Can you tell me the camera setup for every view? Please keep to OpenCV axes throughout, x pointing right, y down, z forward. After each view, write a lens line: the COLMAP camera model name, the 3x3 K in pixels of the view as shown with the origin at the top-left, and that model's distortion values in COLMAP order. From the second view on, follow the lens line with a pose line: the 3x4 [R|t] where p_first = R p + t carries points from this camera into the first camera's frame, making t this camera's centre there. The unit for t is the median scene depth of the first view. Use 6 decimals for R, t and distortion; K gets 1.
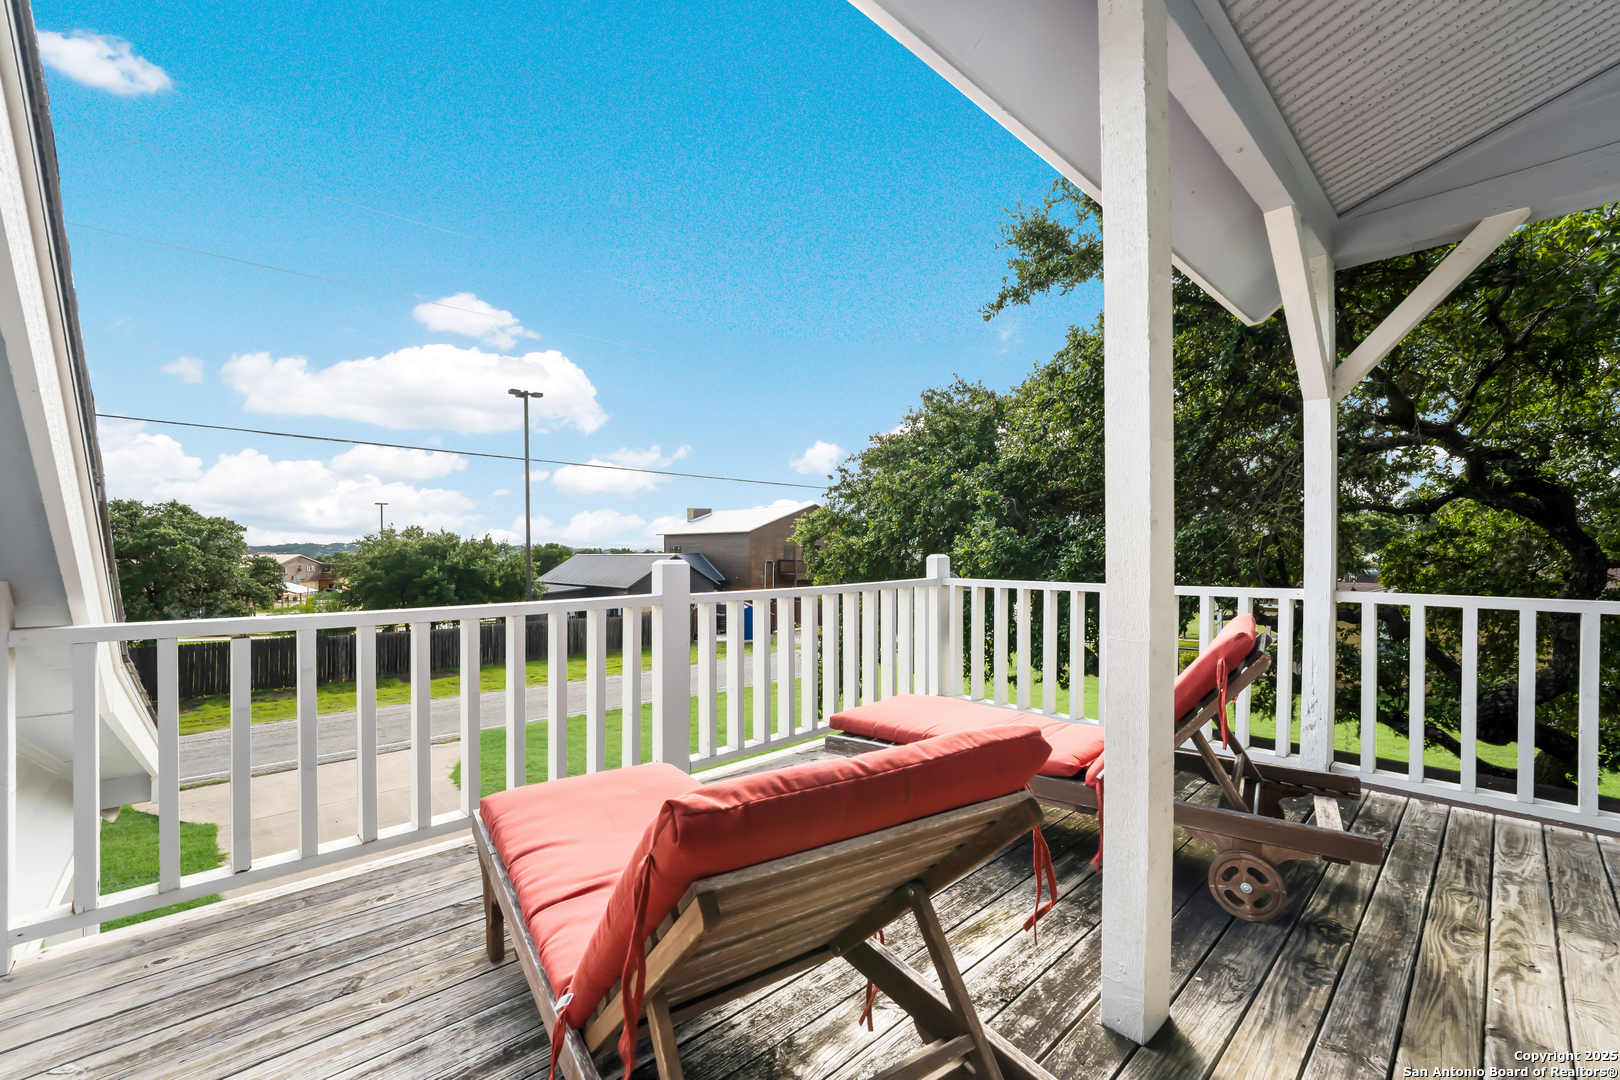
lens RADIAL K [[665.8, 0, 798.0], [0, 665.8, 554.8], [0, 0, 1]] dist [-0.016786, 0.000195]
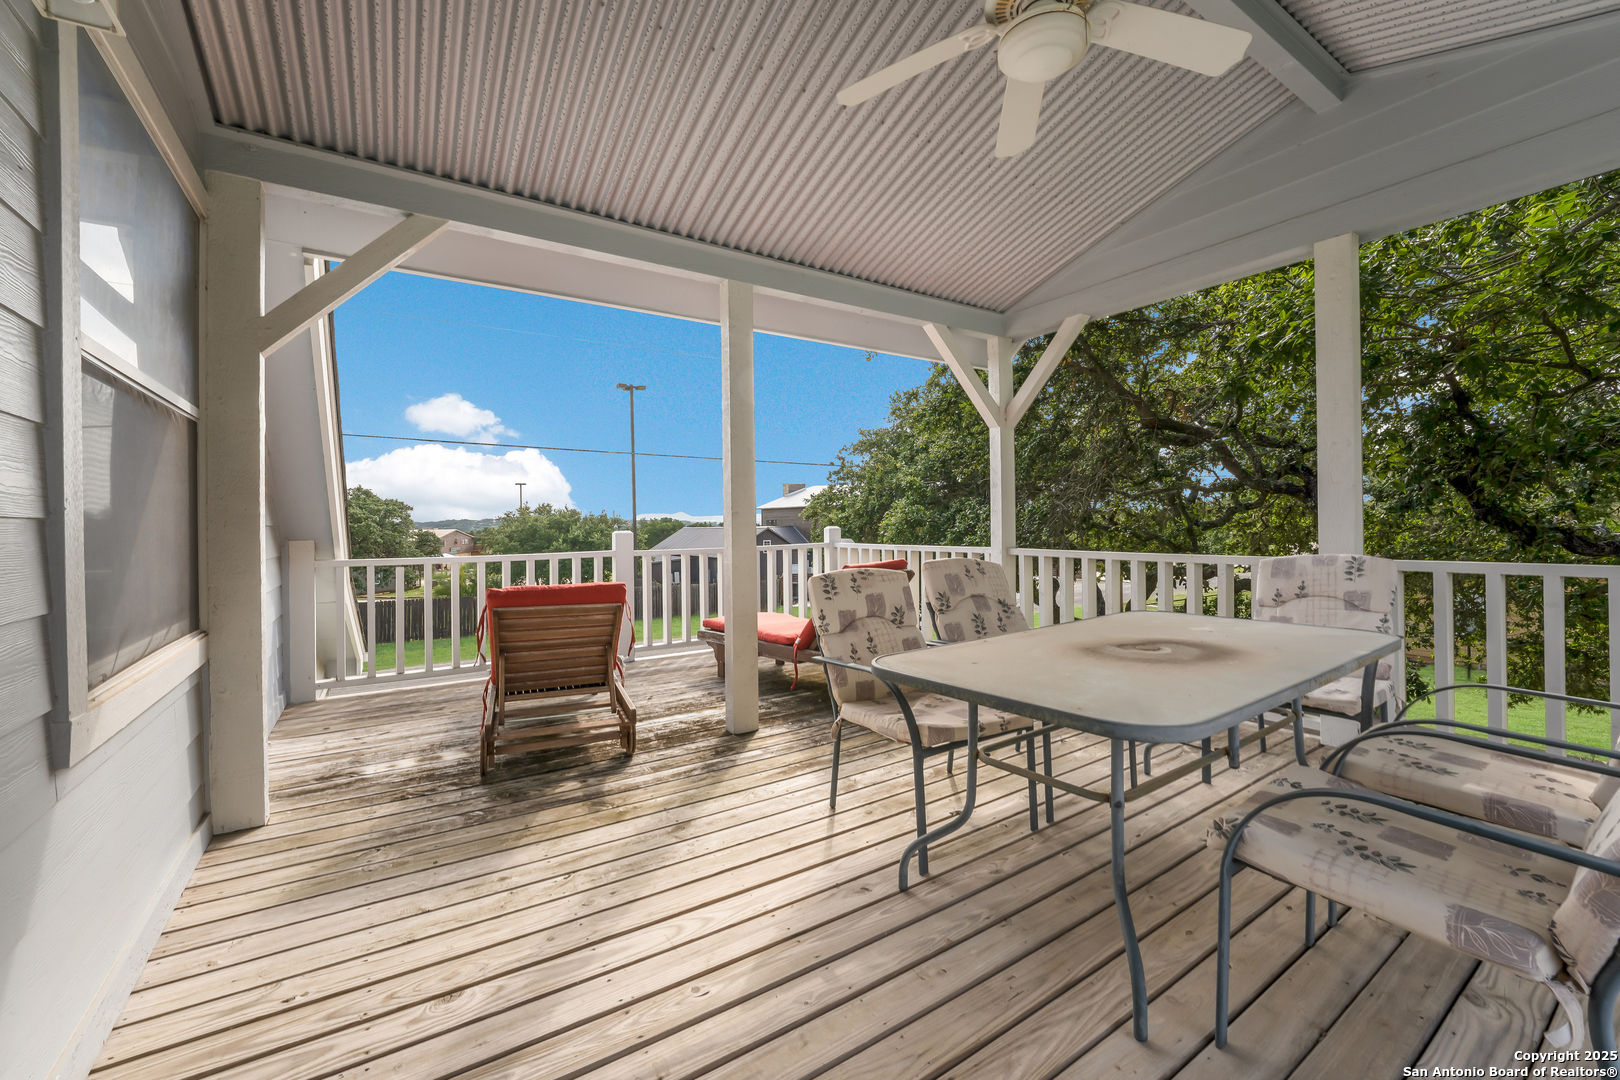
lens RADIAL K [[659.2, 0, 810.0], [0, 659.2, 540.0], [0, 0, 1]] dist [-0.021112, 0.000425]
pose [[0.987893, -0.003889, -0.155085, 0.084545], [0.007026, 0.999782, 0.019684, 0.000213], [0.154975, -0.020535, 0.987705, -0.092840]]
